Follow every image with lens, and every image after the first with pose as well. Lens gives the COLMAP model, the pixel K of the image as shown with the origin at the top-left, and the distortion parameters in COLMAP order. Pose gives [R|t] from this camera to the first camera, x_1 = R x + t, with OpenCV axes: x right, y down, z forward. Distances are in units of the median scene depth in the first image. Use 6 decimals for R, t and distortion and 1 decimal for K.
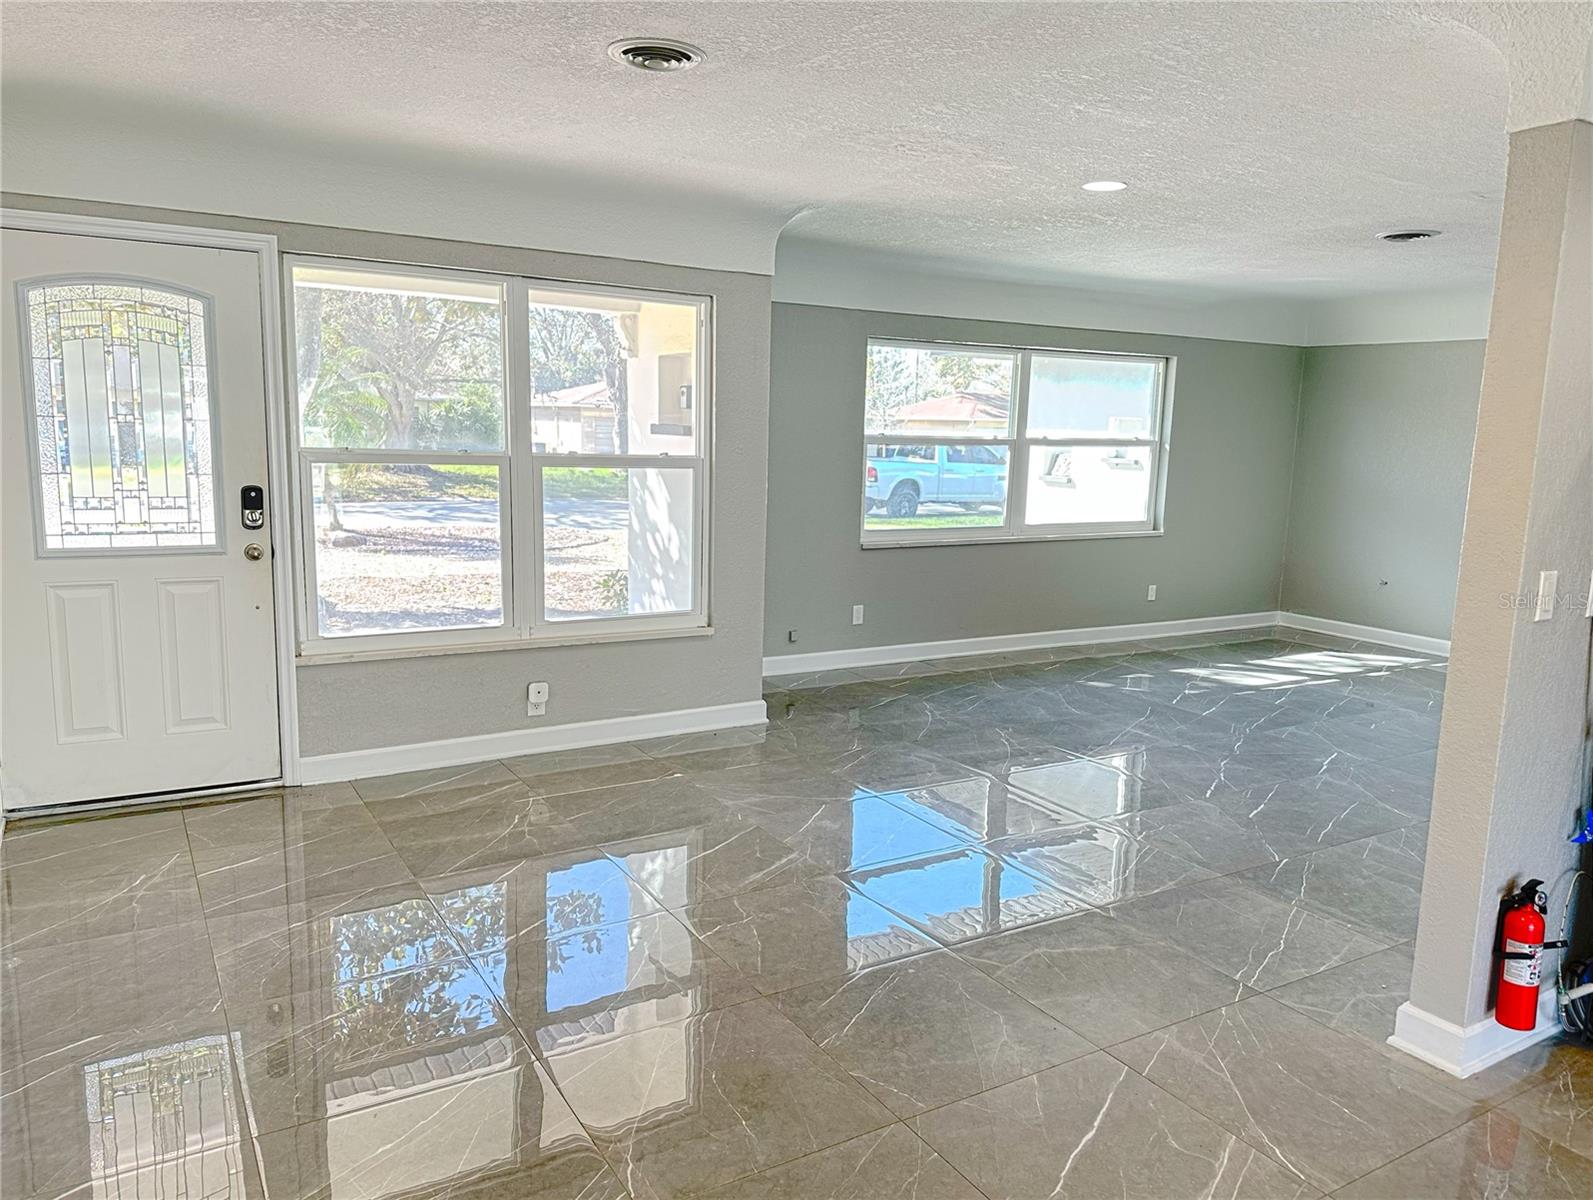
lens RADIAL K [[1109.1, 0, 796.5], [0, 1109.1, 600.0], [0, 0, 1]] dist [0.139564, -0.261579]
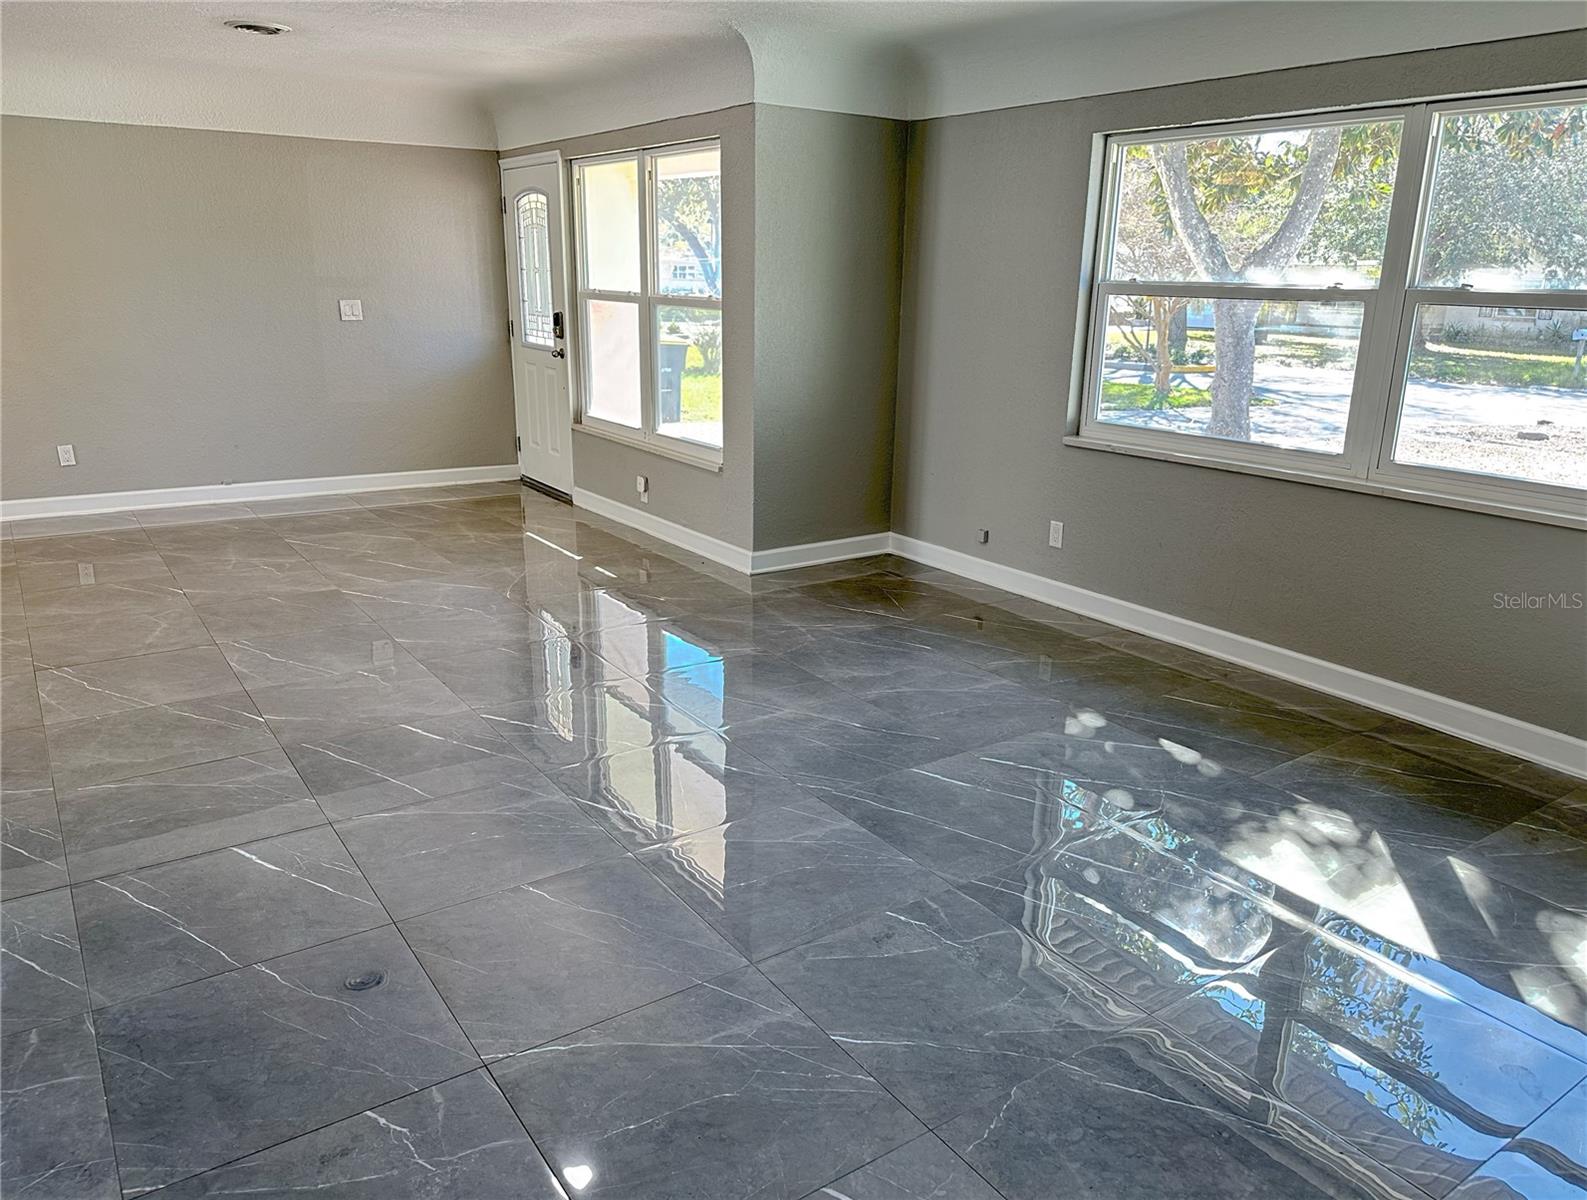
lens RADIAL K [[1131.8, 0, 810.8], [0, 1131.8, 603.4], [0, 0, 1]] dist [0.084272, -0.115917]
pose [[0.074456, 0.253415, -0.964488, 1.041895], [-0.169995, 0.956242, 0.238125, -0.126012], [0.982628, 0.146229, 0.114277, 1.016511]]
